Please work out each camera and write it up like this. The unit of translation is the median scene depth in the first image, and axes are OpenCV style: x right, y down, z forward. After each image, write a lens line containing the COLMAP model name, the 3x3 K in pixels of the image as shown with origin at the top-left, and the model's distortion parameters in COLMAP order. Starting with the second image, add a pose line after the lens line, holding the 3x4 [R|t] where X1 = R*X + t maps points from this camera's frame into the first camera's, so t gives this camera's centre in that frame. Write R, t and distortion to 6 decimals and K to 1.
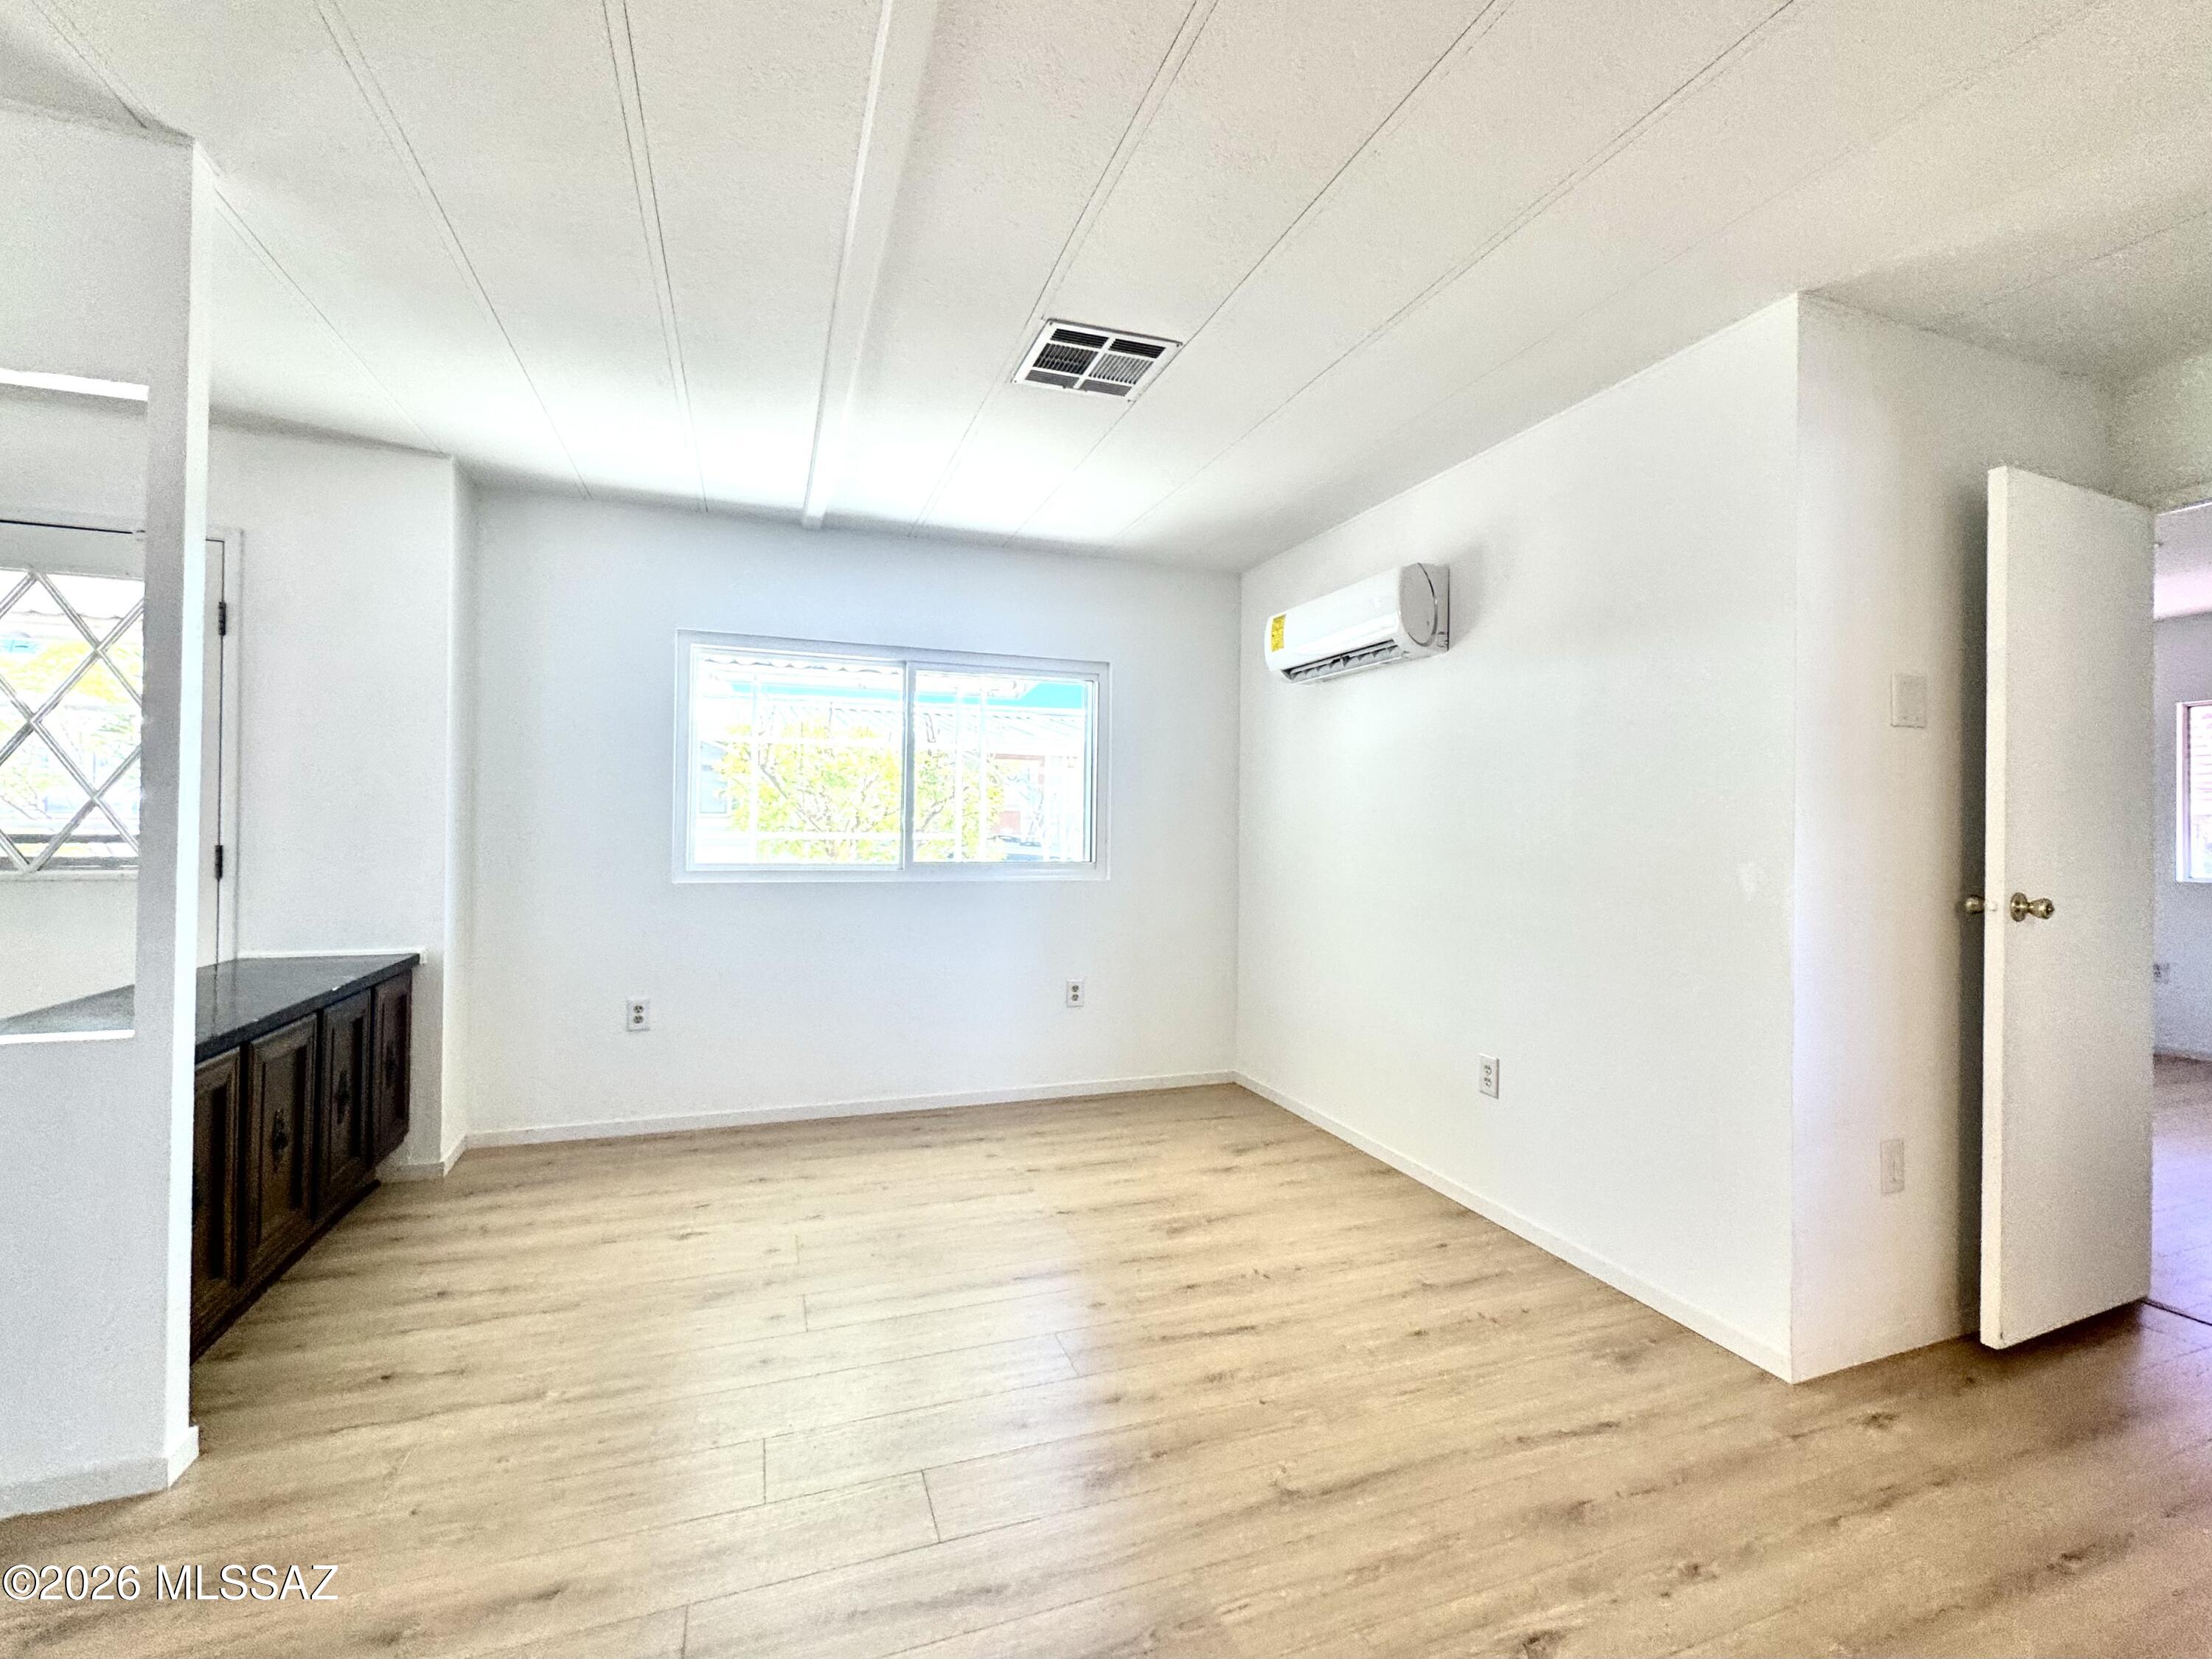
lens RADIAL K [[983.9, 0, 1115.3], [0, 983.9, 825.4], [0, 0, 1]] dist [0.012215, 0.000294]
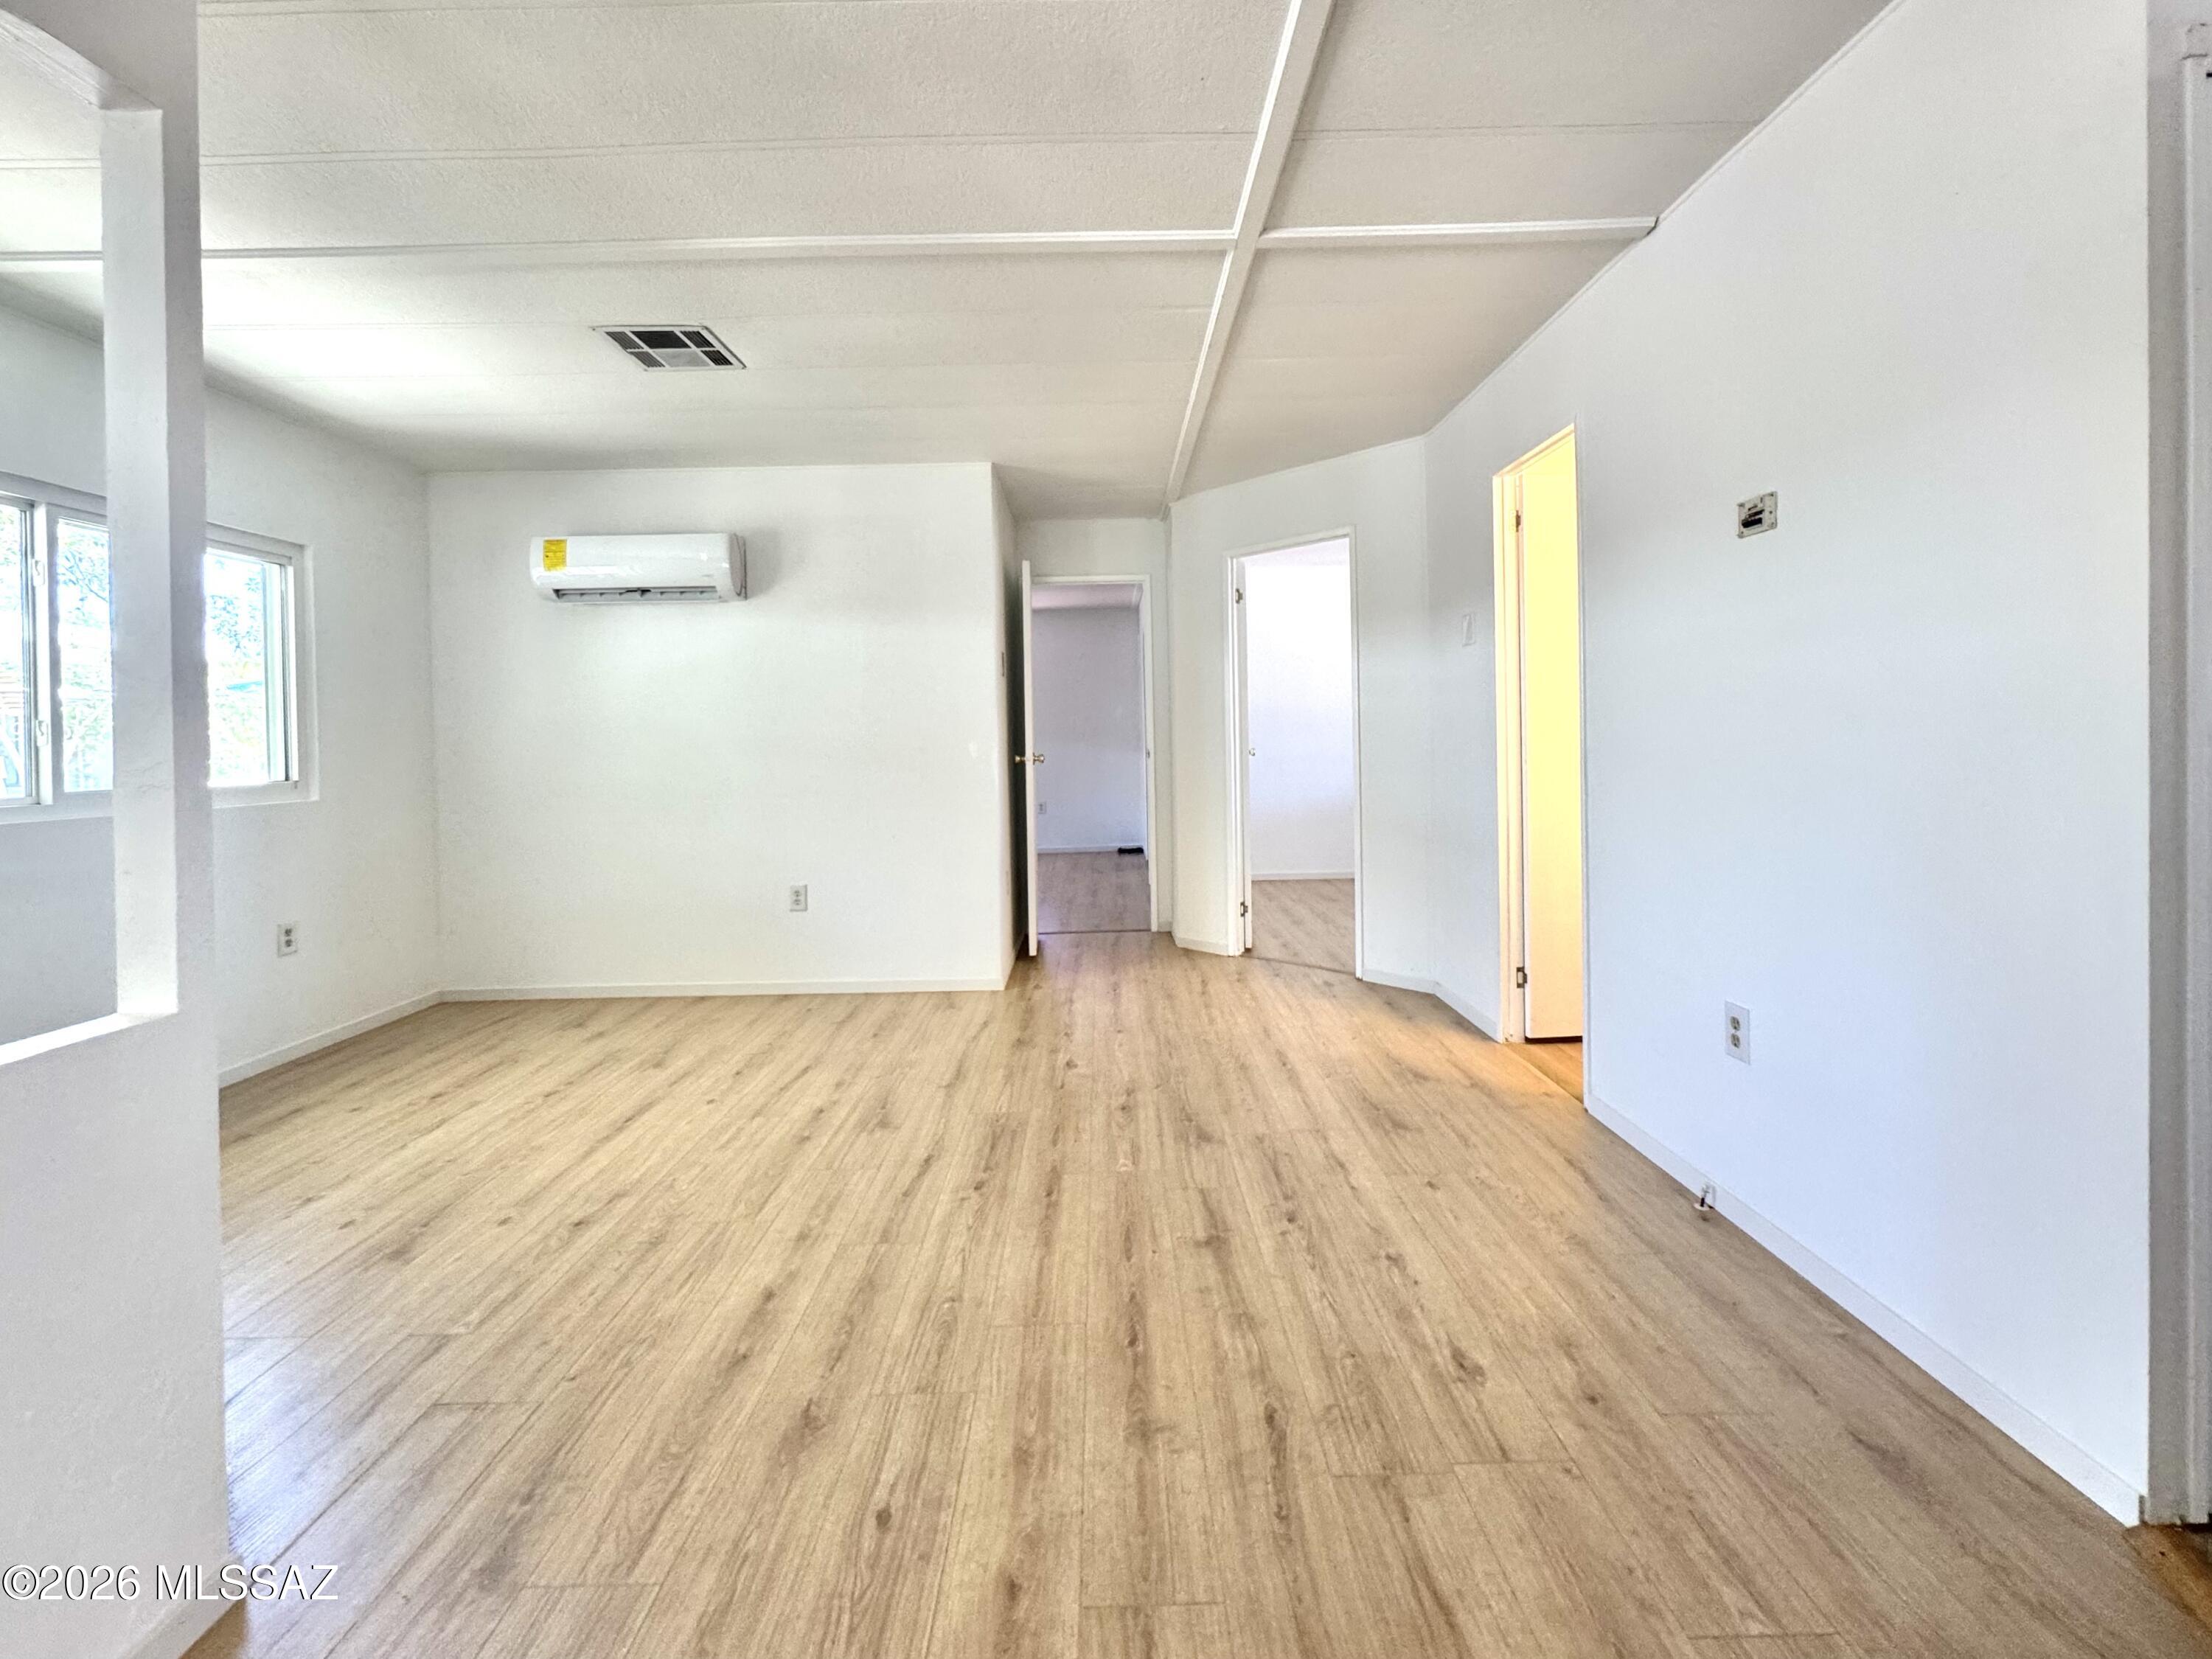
lens RADIAL K [[983.9, 0, 1120.8], [0, 983.9, 833.5], [0, 0, 1]] dist [0.012215, 0.000294]
pose [[0.311925, -0.107959, 0.943953, -0.817989], [0.024759, 0.994110, 0.105514, 0.011978], [-0.949784, -0.009542, 0.312760, 0.071923]]
